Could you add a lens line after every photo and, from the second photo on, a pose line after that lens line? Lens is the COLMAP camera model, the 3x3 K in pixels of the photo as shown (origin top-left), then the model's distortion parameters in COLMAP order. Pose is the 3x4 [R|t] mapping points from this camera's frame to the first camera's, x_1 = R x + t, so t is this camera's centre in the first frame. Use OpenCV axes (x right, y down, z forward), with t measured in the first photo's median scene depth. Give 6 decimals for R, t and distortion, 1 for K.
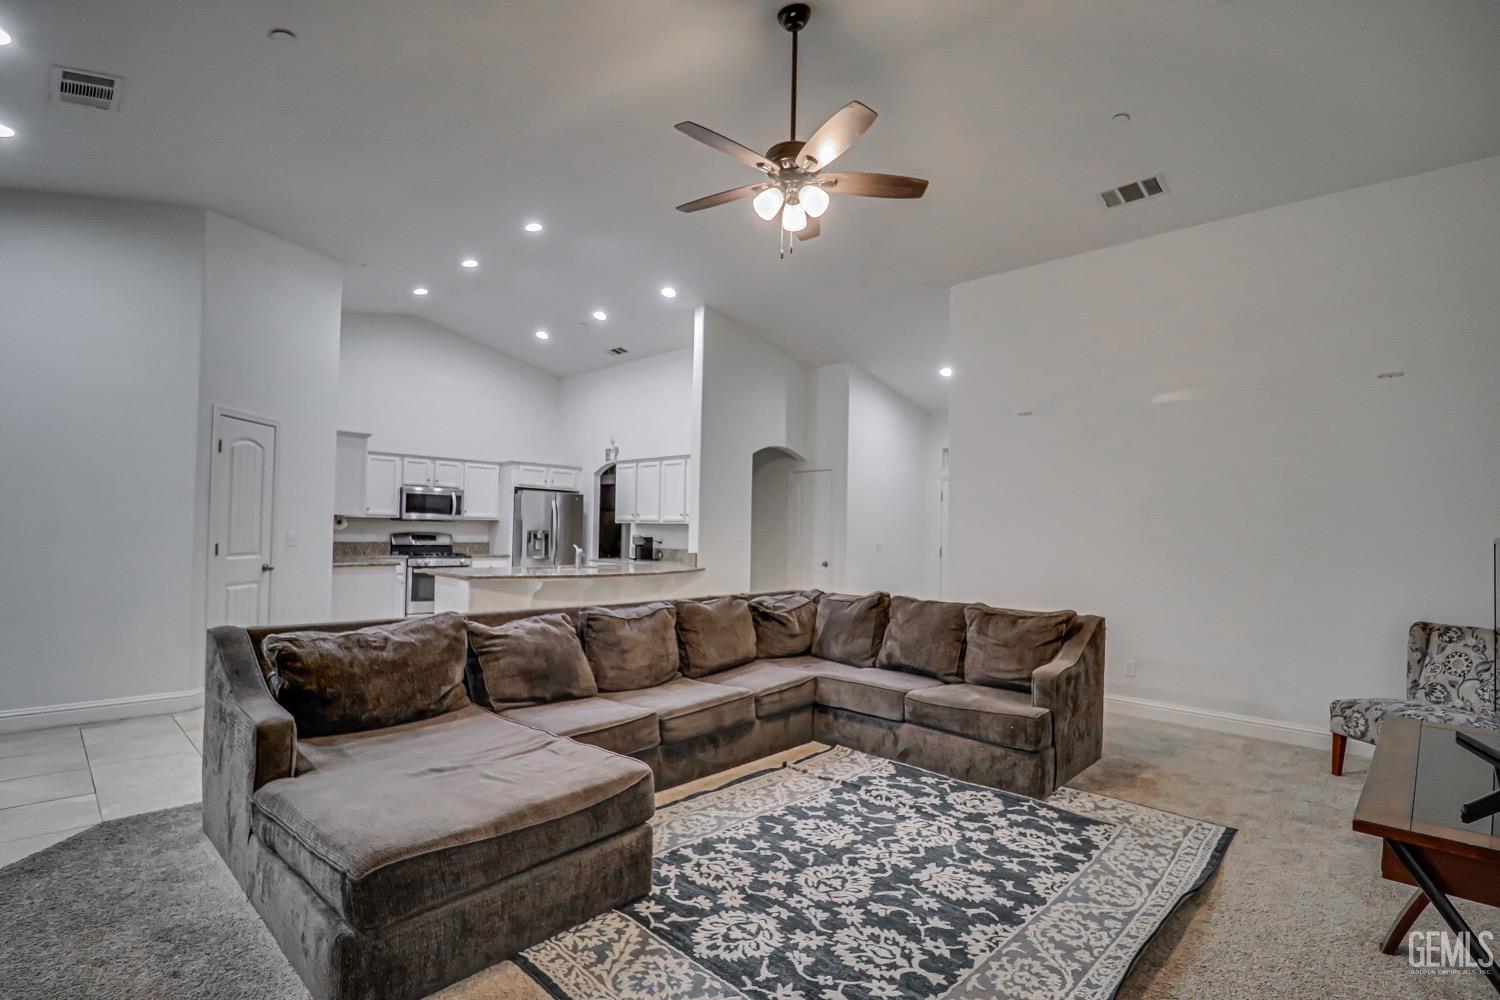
lens RADIAL K [[698.5, 0, 746.2], [0, 698.5, 513.6], [0, 0, 1]] dist [0.002017, -0.015520]
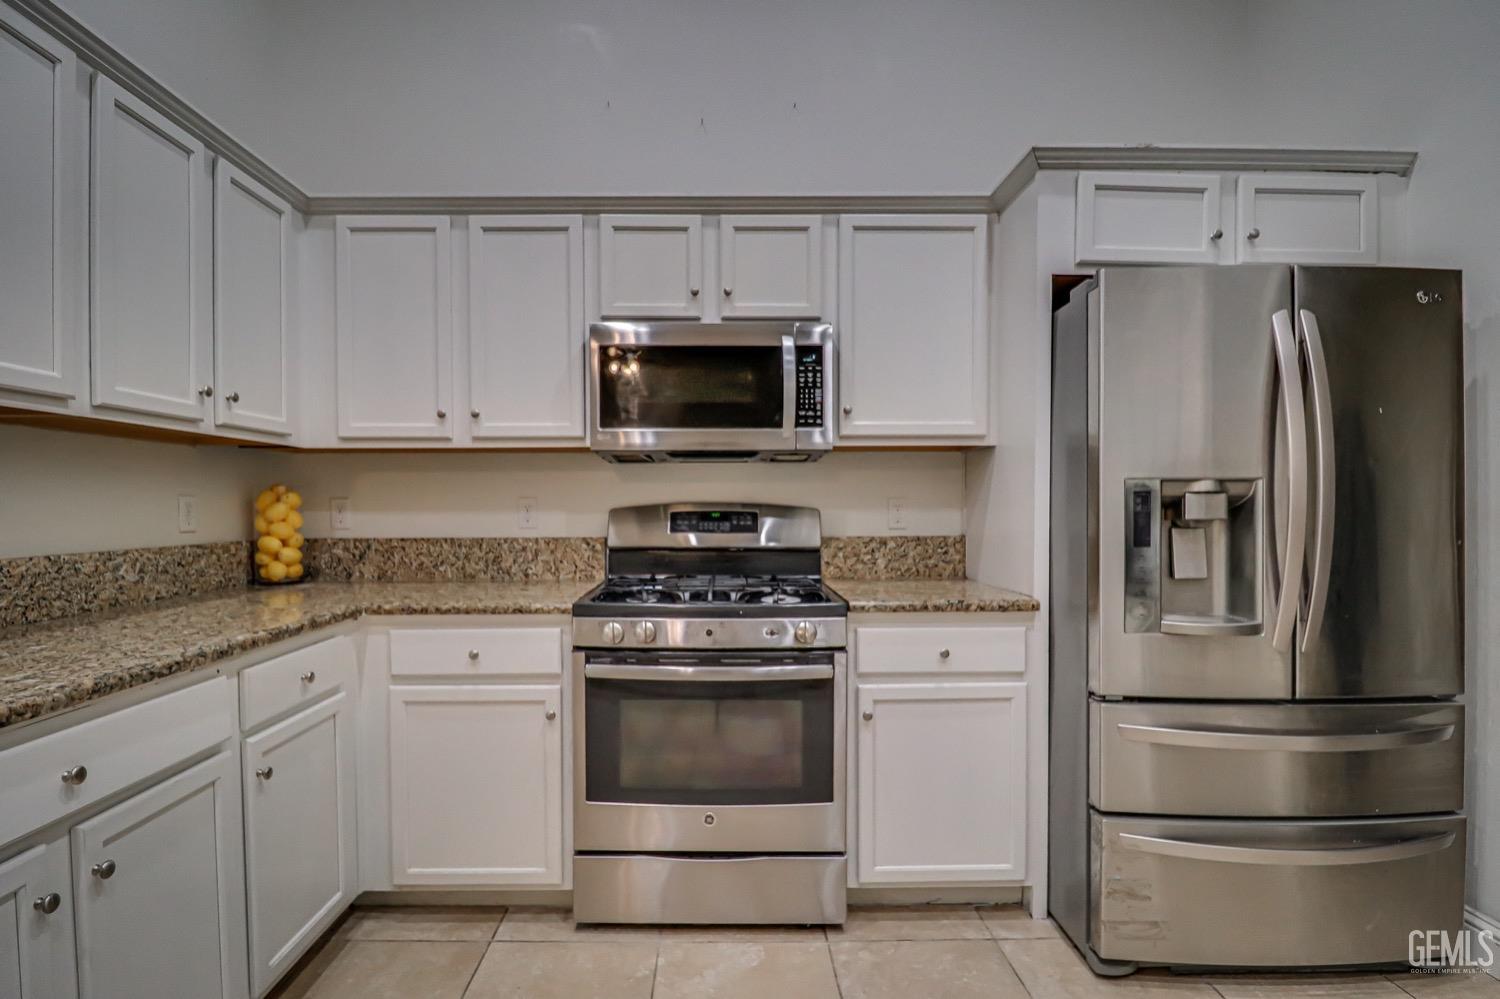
lens RADIAL K [[698.5, 0, 746.2], [0, 698.5, 513.1], [0, 0, 1]] dist [0.002017, -0.015520]
pose [[0.700373, -0.014731, -0.713625, -0.820380], [0.035057, 0.999290, 0.013778, 0.087258], [0.712916, -0.034668, 0.700392, 2.600273]]
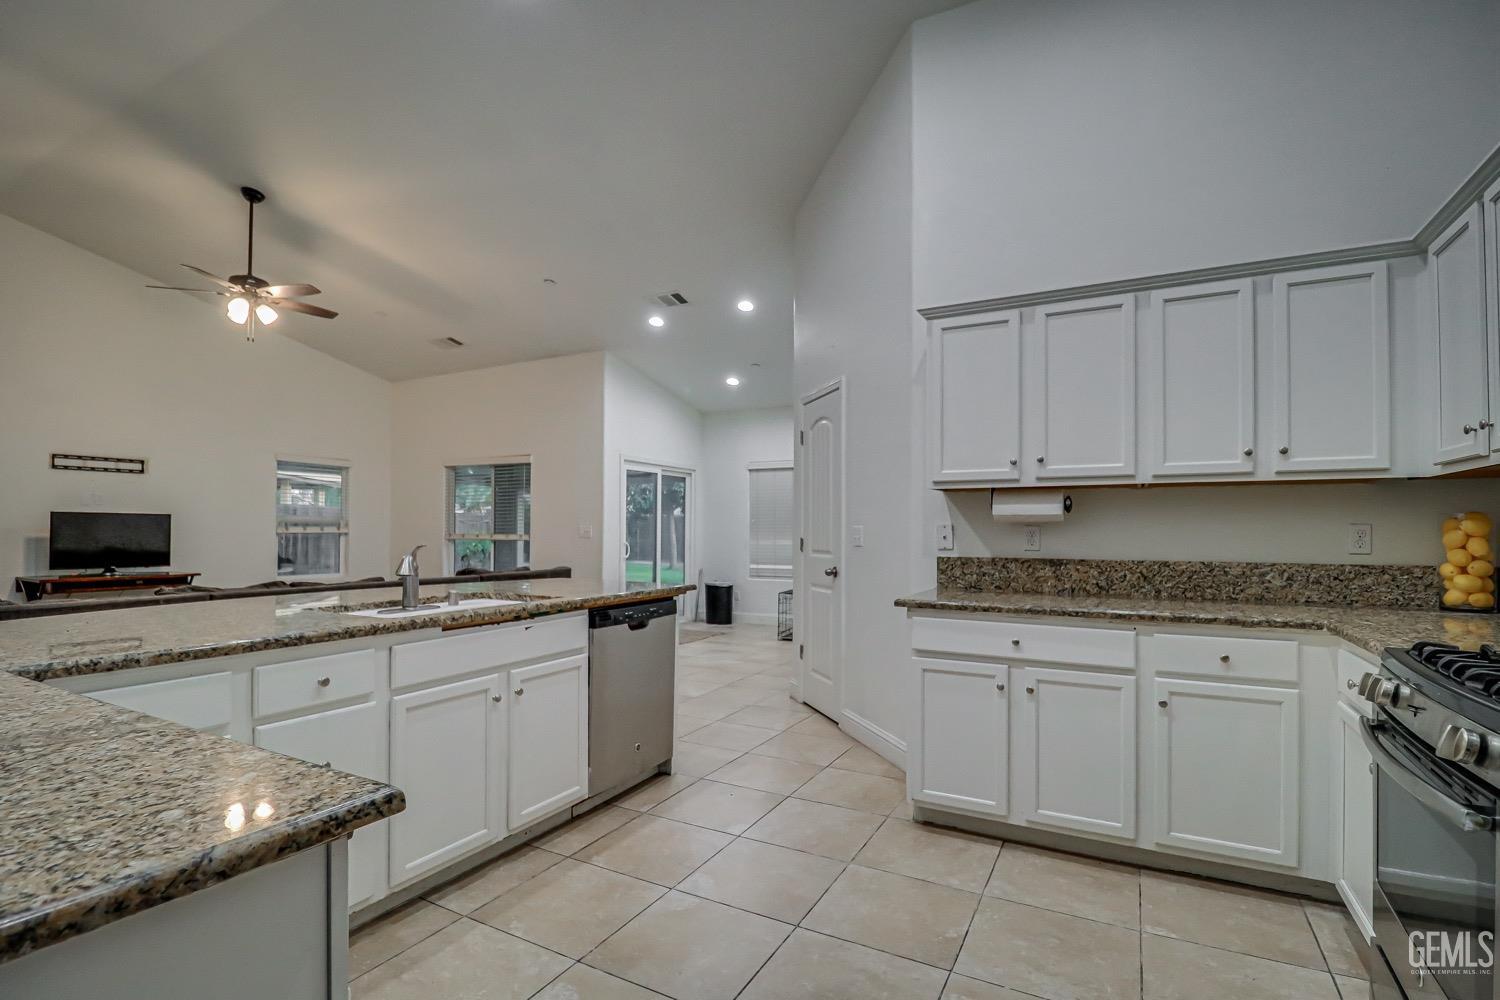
lens RADIAL K [[698.5, 0, 746.2], [0, 698.5, 513.6], [0, 0, 1]] dist [0.002017, -0.015520]
pose [[-0.964568, -0.030637, -0.262051, -0.758462], [-0.017833, 0.998534, -0.051102, 0.104104], [0.263232, -0.044618, -0.963700, 3.340270]]
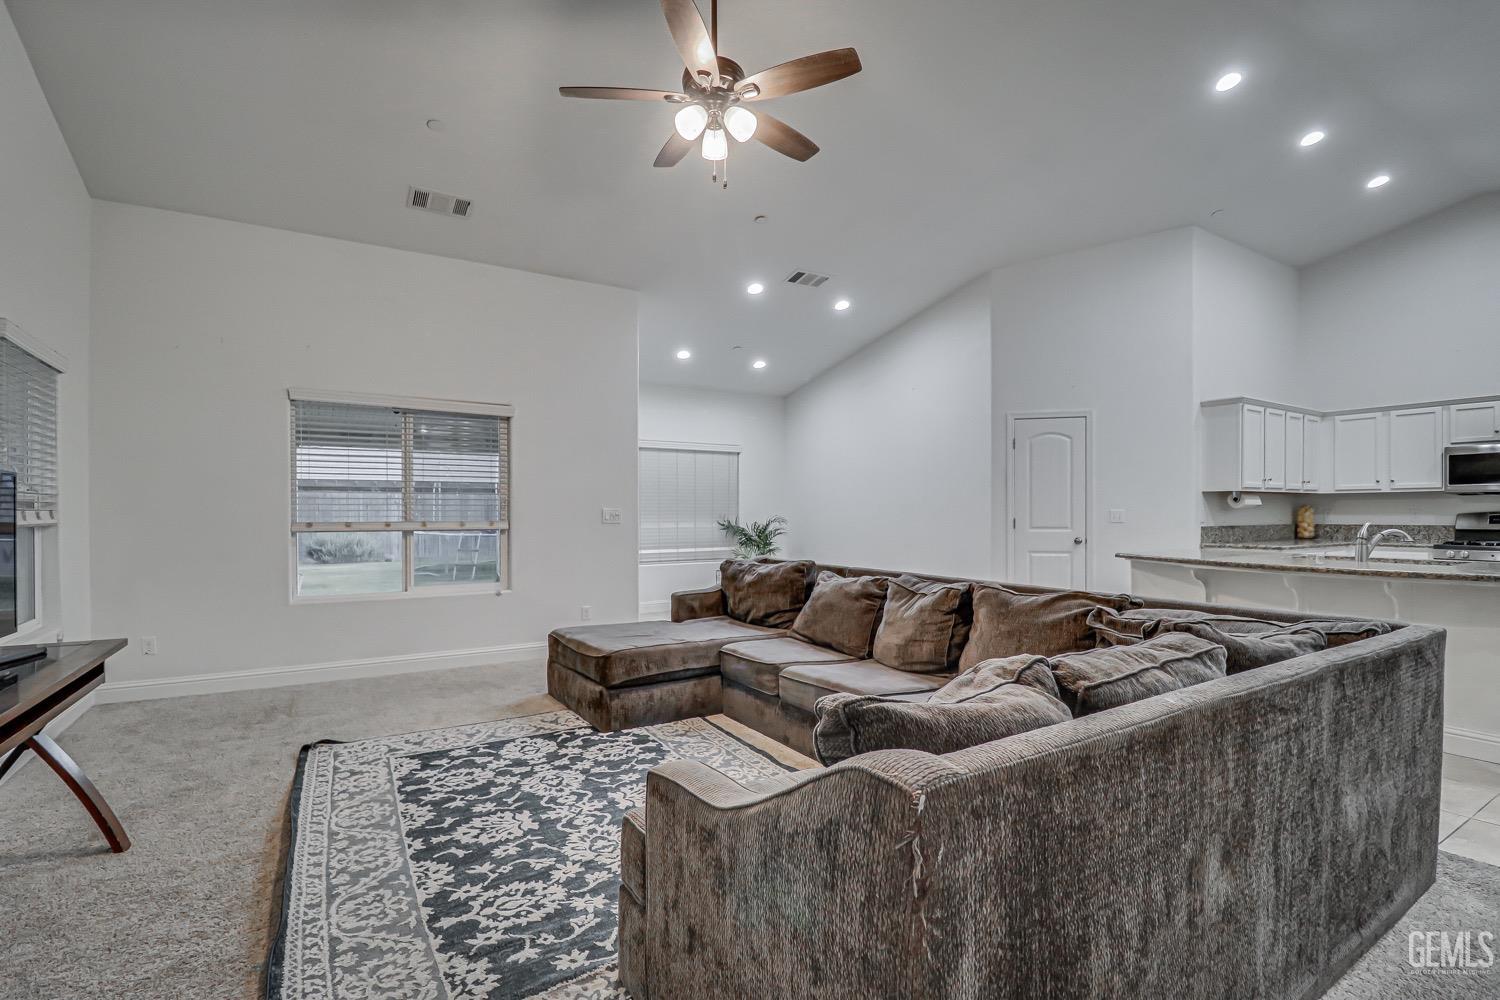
lens RADIAL K [[698.5, 0, 746.2], [0, 698.5, 513.6], [0, 0, 1]] dist [0.002017, -0.015520]
pose [[-0.254610, -0.019375, -0.966850, 1.090907], [0.017992, 0.999531, -0.024768, 0.099708], [0.966876, -0.023702, -0.254142, 1.483774]]
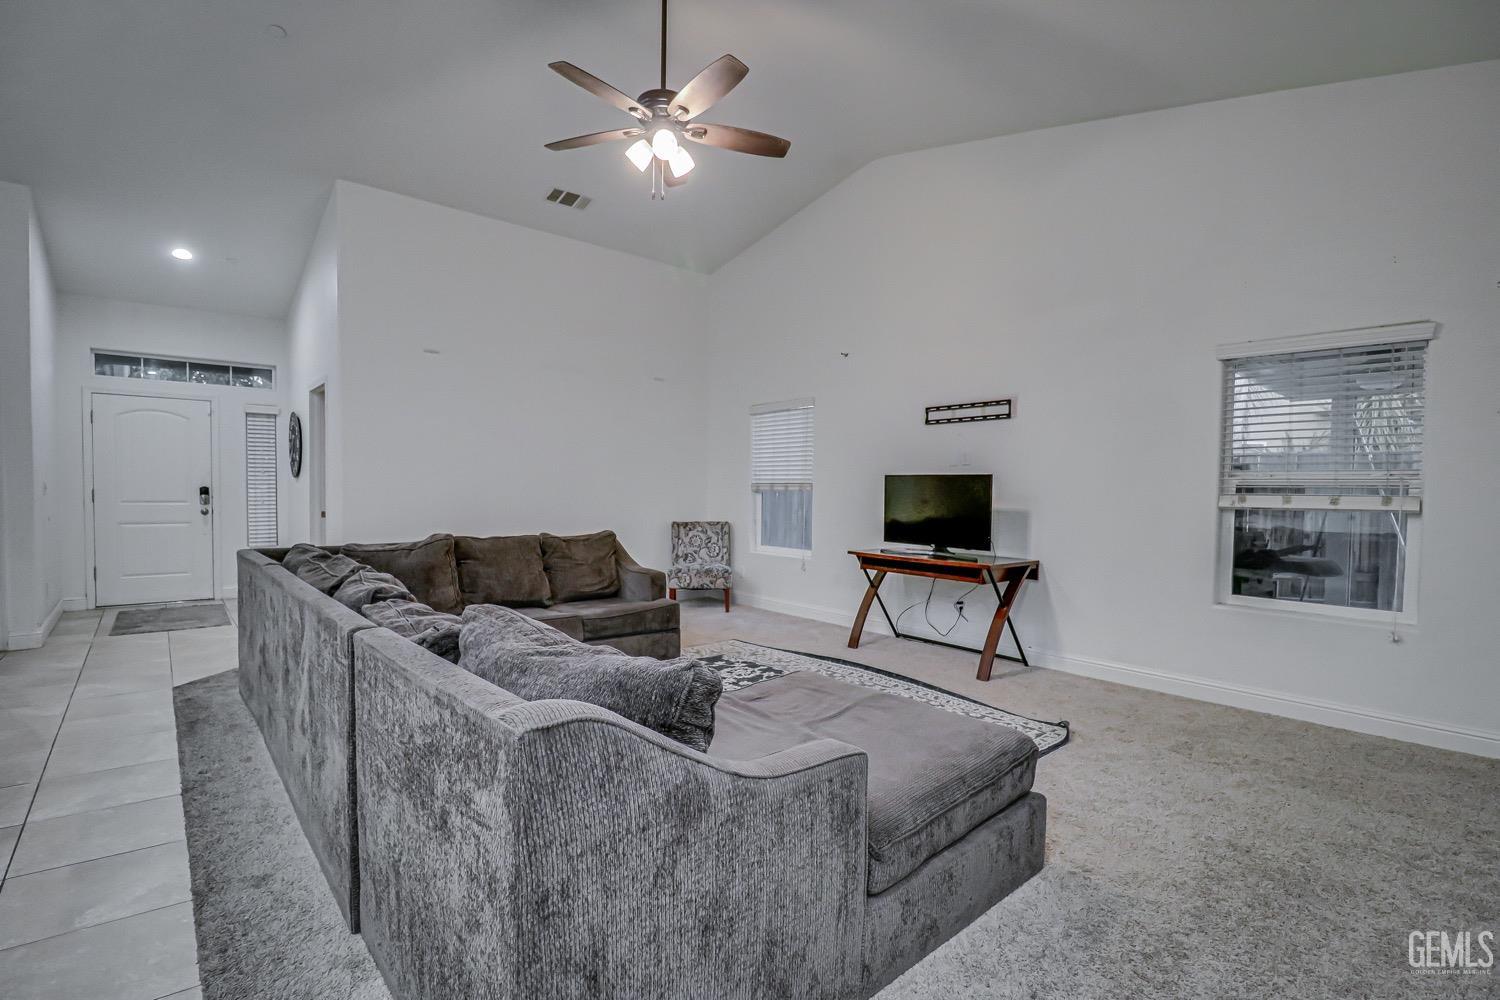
lens RADIAL K [[698.5, 0, 746.2], [0, 698.5, 513.6], [0, 0, 1]] dist [0.002017, -0.015520]
pose [[0.089133, -0.053231, 0.994596, -1.153254], [-0.033131, 0.997860, 0.056375, 0.036935], [-0.995469, -0.037976, 0.087178, 0.909197]]
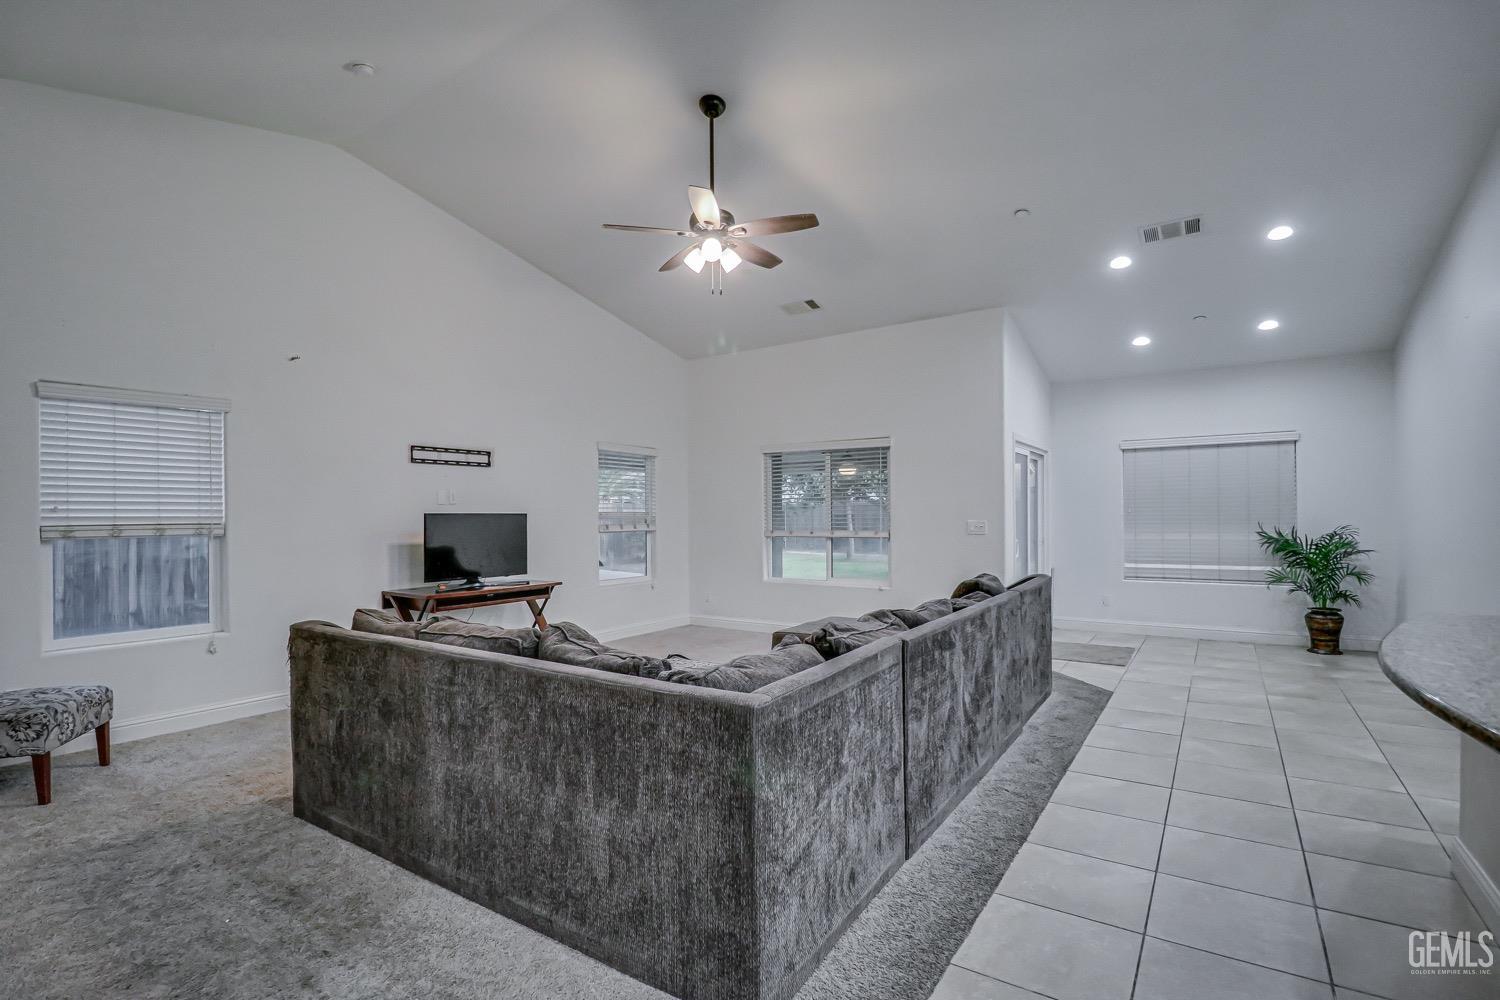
lens RADIAL K [[698.5, 0, 746.2], [0, 698.5, 513.6], [0, 0, 1]] dist [0.002017, -0.015520]
pose [[-0.985825, -0.012893, -0.167280, 0.247001], [-0.007946, 0.999512, -0.030208, 0.075625], [0.167587, -0.028451, -0.985447, 2.645922]]
